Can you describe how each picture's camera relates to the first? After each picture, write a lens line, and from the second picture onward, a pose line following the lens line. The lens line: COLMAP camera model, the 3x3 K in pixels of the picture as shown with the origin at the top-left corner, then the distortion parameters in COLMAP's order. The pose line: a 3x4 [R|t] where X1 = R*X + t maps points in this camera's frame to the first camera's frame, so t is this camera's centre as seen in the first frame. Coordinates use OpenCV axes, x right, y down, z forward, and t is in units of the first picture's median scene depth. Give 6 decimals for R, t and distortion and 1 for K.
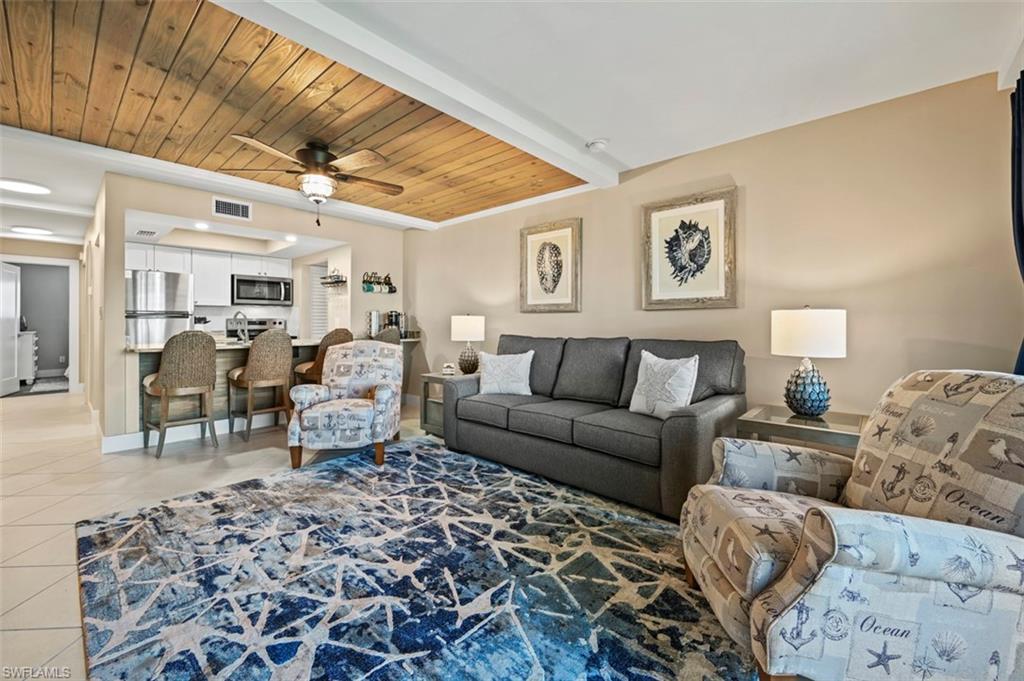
lens RADIAL K [[414.5, 0, 513.1], [0, 414.5, 321.2], [0, 0, 1]] dist [0.003132, 0.000537]
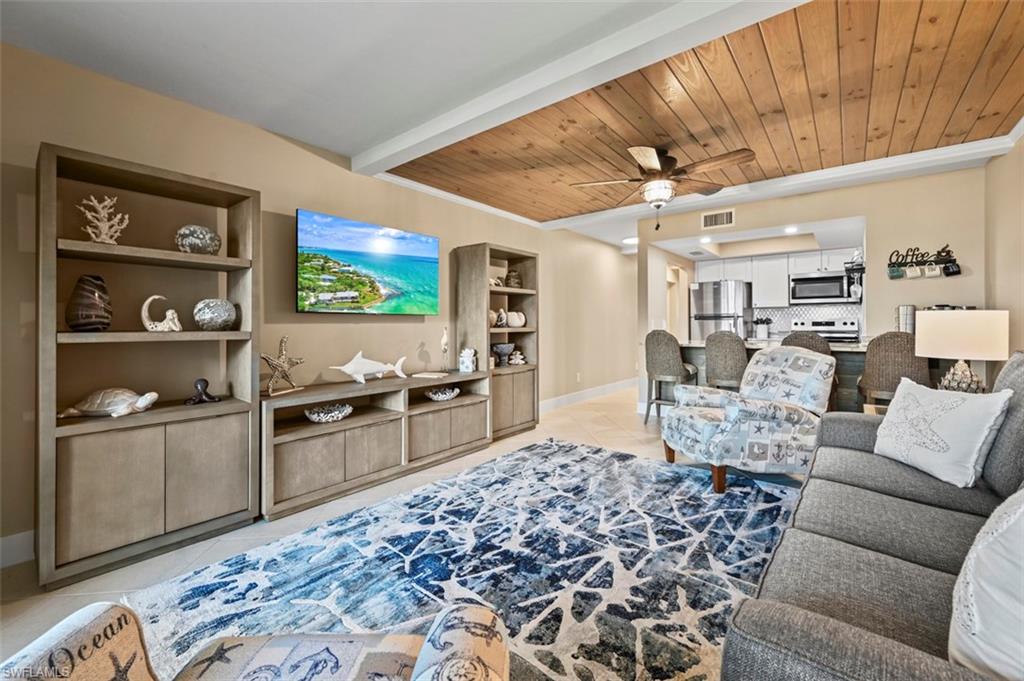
lens RADIAL K [[414.5, 0, 524.6], [0, 414.5, 323.3], [0, 0, 1]] dist [0.003132, 0.000537]
pose [[0.067555, -0.001588, -0.997714, 0.634522], [0.006384, 0.999979, -0.001159, 0.001236], [0.997695, -0.006291, 0.067564, 0.710154]]
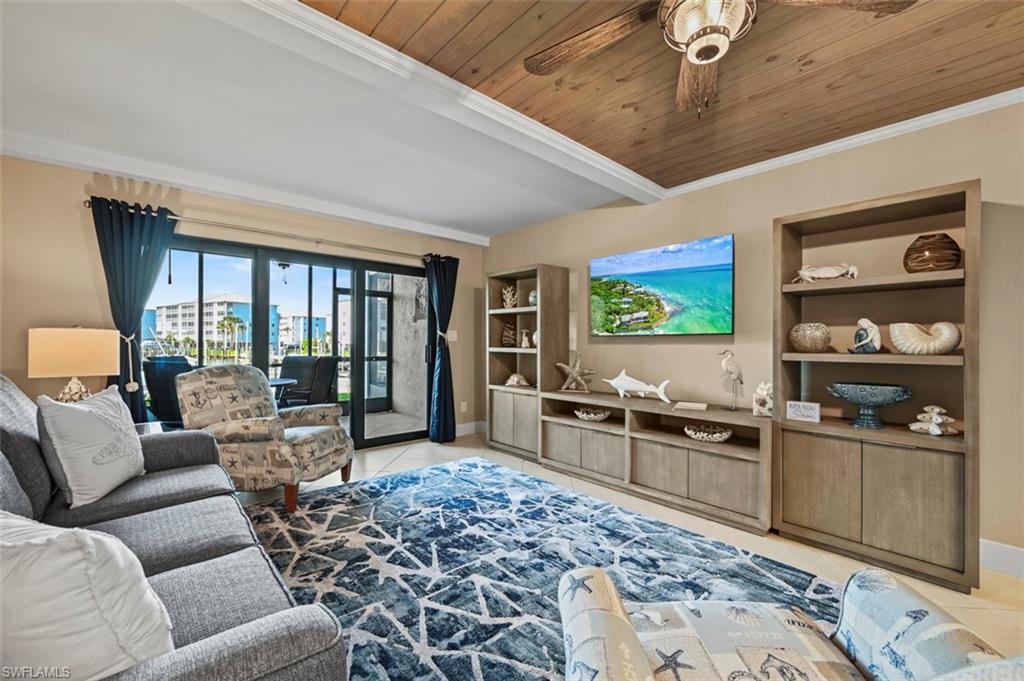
lens RADIAL K [[414.5, 0, 512.8], [0, 414.5, 347.0], [0, 0, 1]] dist [0.003132, 0.000537]
pose [[-0.994526, -0.005941, 0.104325, -0.384983], [-0.005602, 0.999978, 0.003539, 0.002803], [-0.104344, 0.002935, -0.994537, 1.704418]]
